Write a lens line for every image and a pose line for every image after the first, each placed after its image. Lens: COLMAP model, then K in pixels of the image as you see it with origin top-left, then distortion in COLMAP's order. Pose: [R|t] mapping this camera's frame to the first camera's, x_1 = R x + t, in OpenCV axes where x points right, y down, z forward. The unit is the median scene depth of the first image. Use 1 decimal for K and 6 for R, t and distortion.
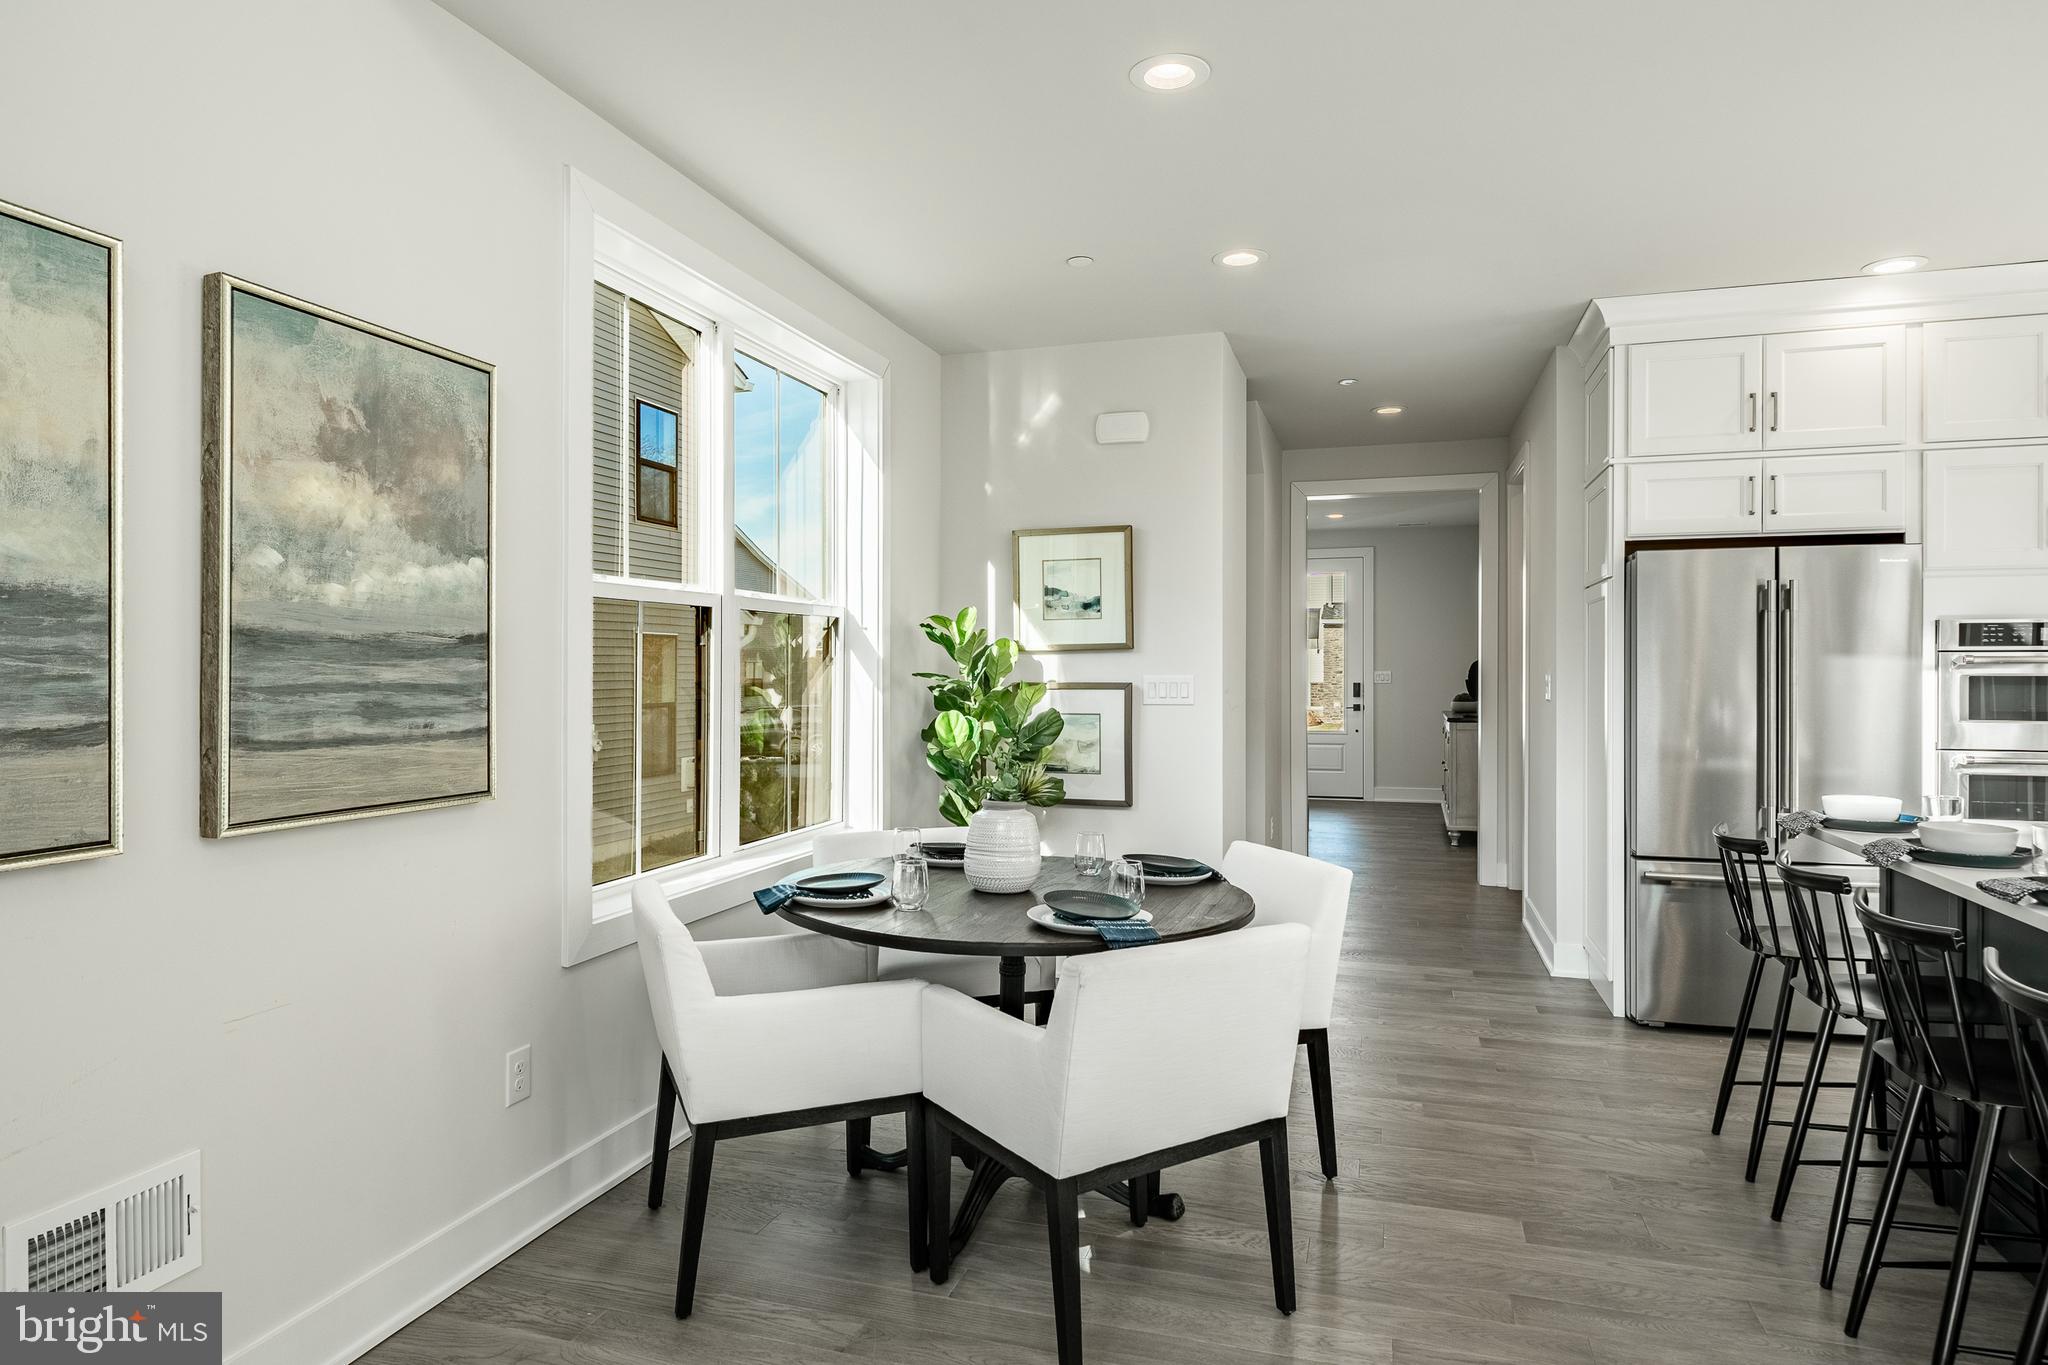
lens RADIAL K [[1179.3, 0, 982.2], [0, 1179.3, 658.1], [0, 0, 1]] dist [-0.002641, -0.003959]
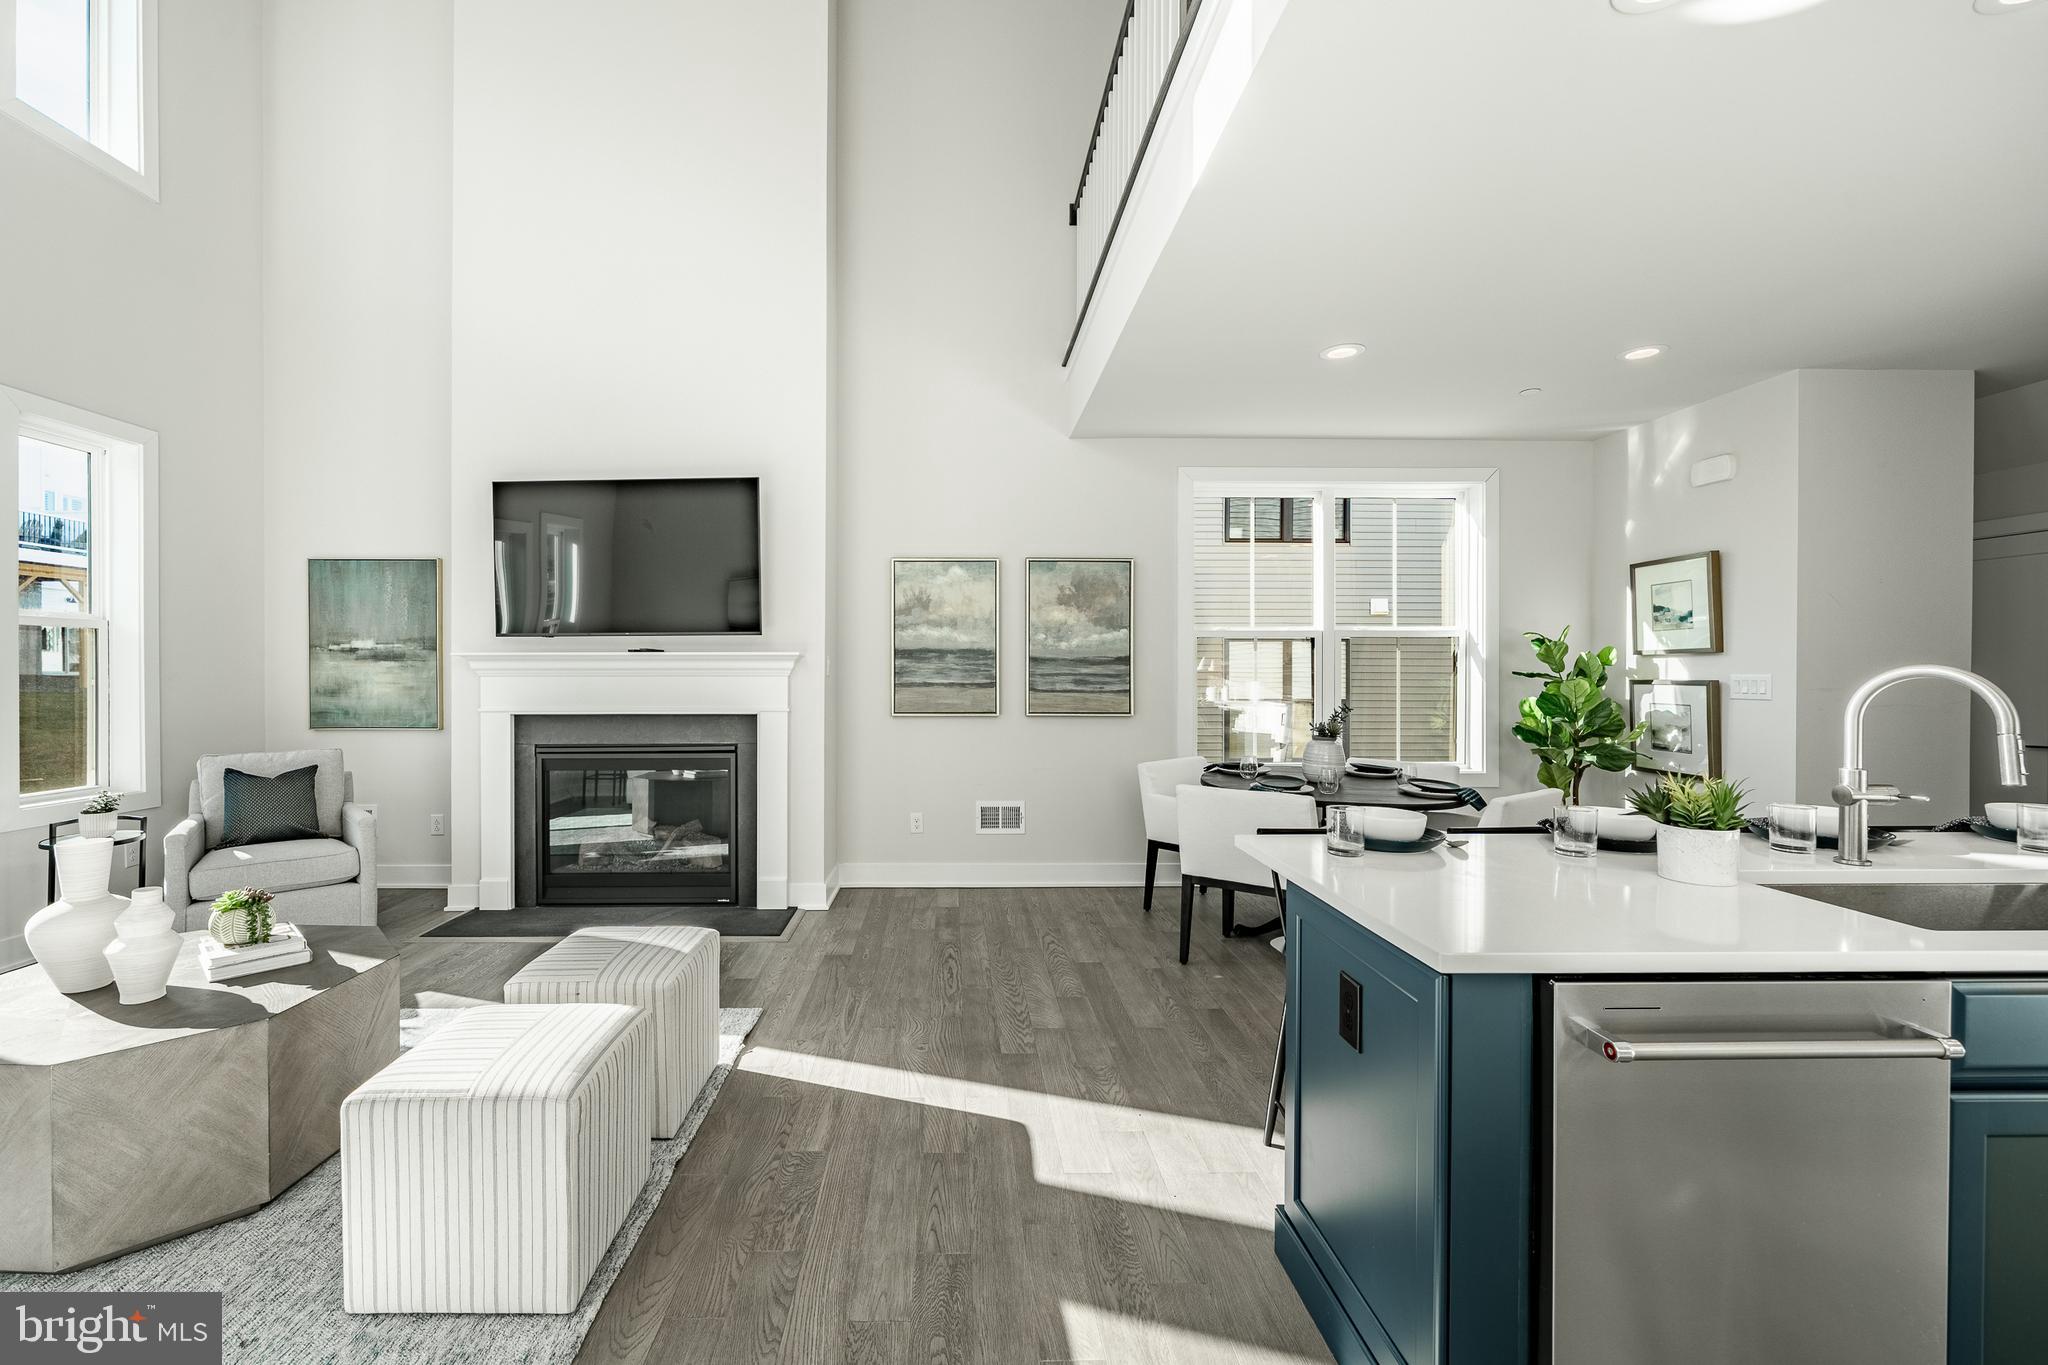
lens RADIAL K [[830.1, 0, 975.7], [0, 830.1, 673.2], [0, 0, 1]] dist [-0.012162, 0.001209]
pose [[0.340979, 0.005846, -0.940053, 1.335878], [0.008253, 0.999924, 0.009212, -0.001173], [0.940035, -0.010900, 0.340904, -0.008151]]
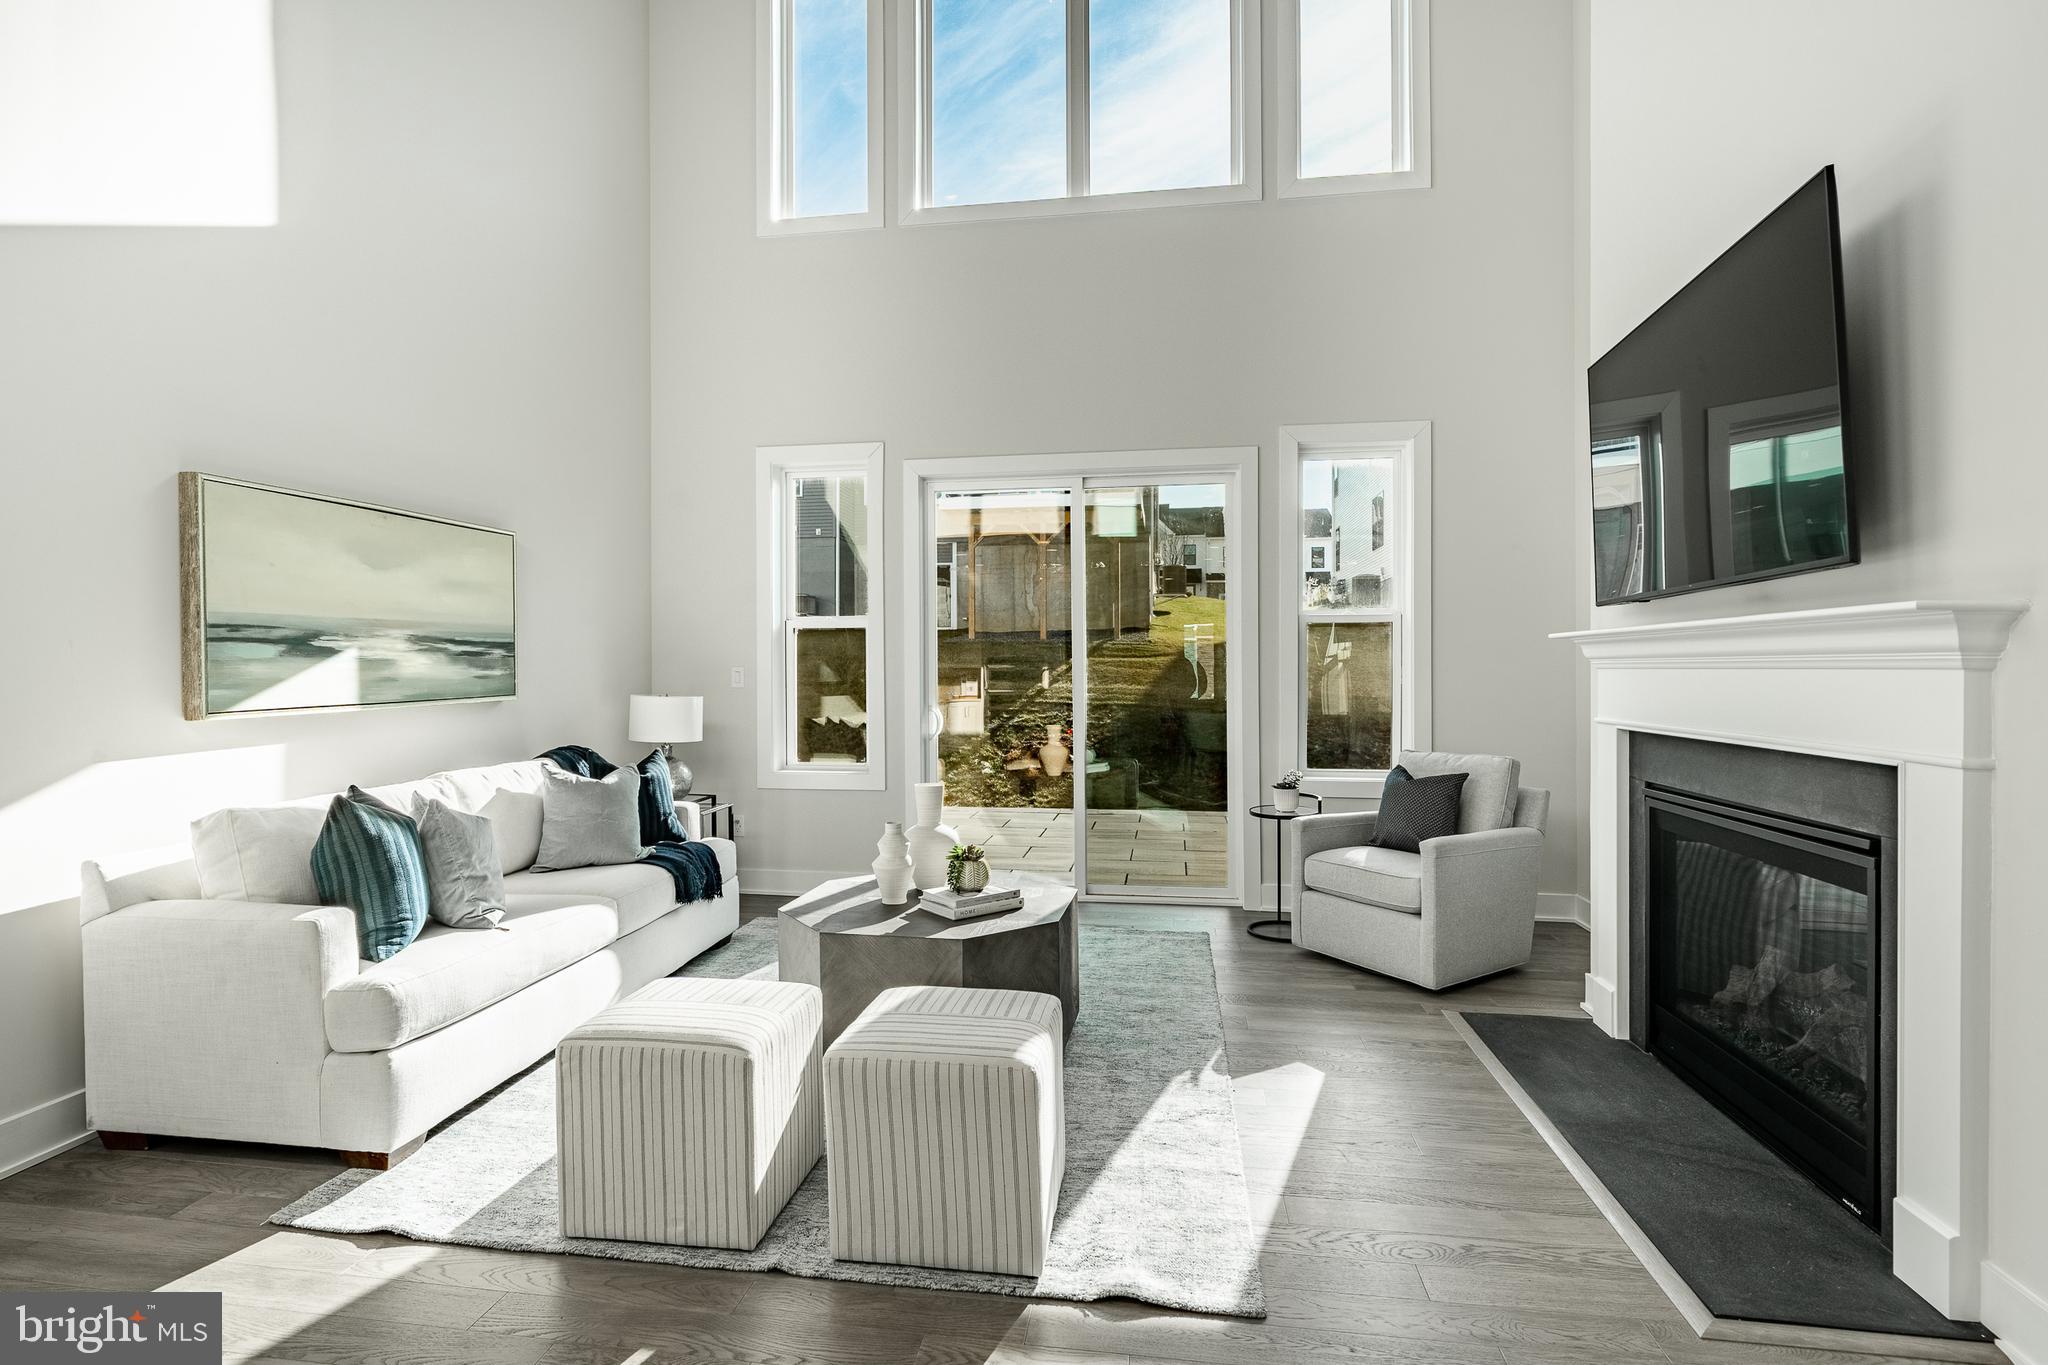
lens RADIAL K [[1024.3, 0, 1006.6], [0, 1024.3, 653.6], [0, 0, 1]] dist [-0.000581, -0.000516]
pose [[-0.985742, 0.002004, -0.168253, 0.367299], [0.005984, 0.999714, -0.023151, 0.021547], [0.168158, -0.023827, -0.985472, 0.892099]]
